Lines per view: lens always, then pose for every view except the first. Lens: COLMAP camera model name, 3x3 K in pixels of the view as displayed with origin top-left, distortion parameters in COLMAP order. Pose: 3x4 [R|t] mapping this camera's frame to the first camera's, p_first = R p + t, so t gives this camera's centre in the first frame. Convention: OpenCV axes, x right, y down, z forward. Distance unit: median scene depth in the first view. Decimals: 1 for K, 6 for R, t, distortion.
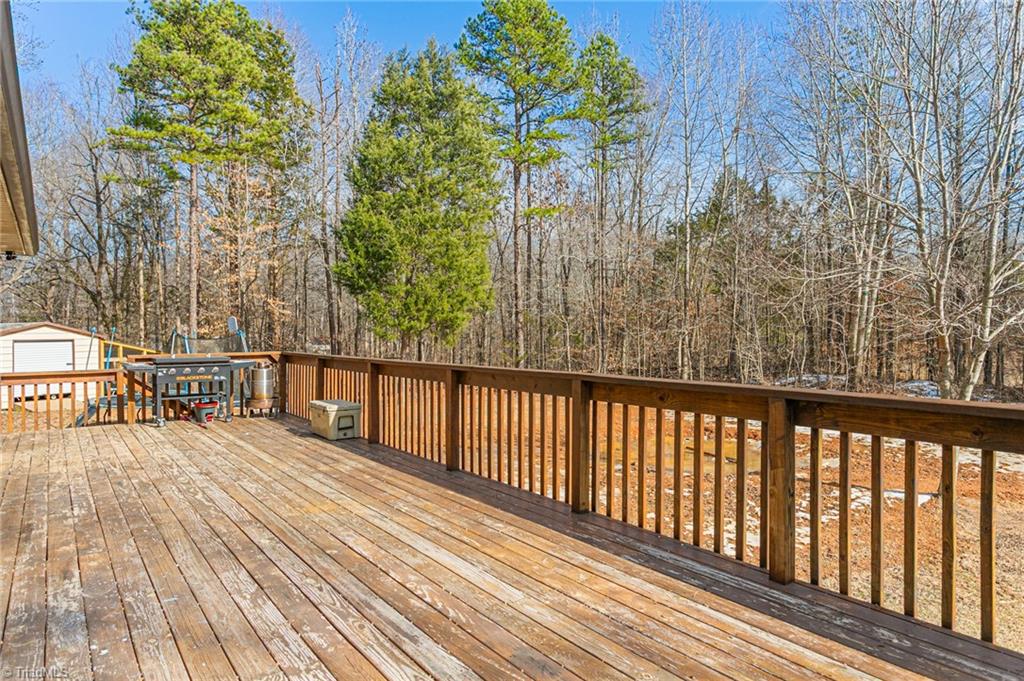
lens RADIAL K [[677.9, 0, 512.2], [0, 677.9, 338.8], [0, 0, 1]] dist [0.000532, 0.000109]
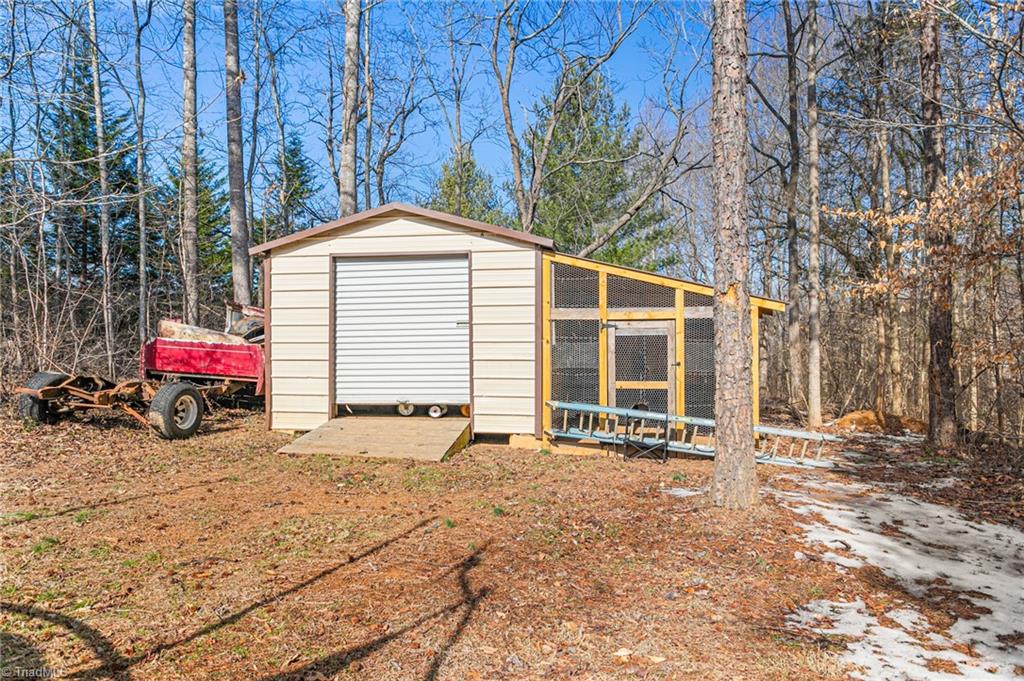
lens RADIAL K [[710.2, 0, 512.0], [0, 710.2, 340.4], [0, 0, 1]] dist [0.000150, -0.000059]
pose [[0.436876, 0.004276, -0.899511, -0.292498], [-0.011941, 0.999928, -0.001046, 0.044461], [0.899442, 0.011199, 0.436896, 0.821210]]
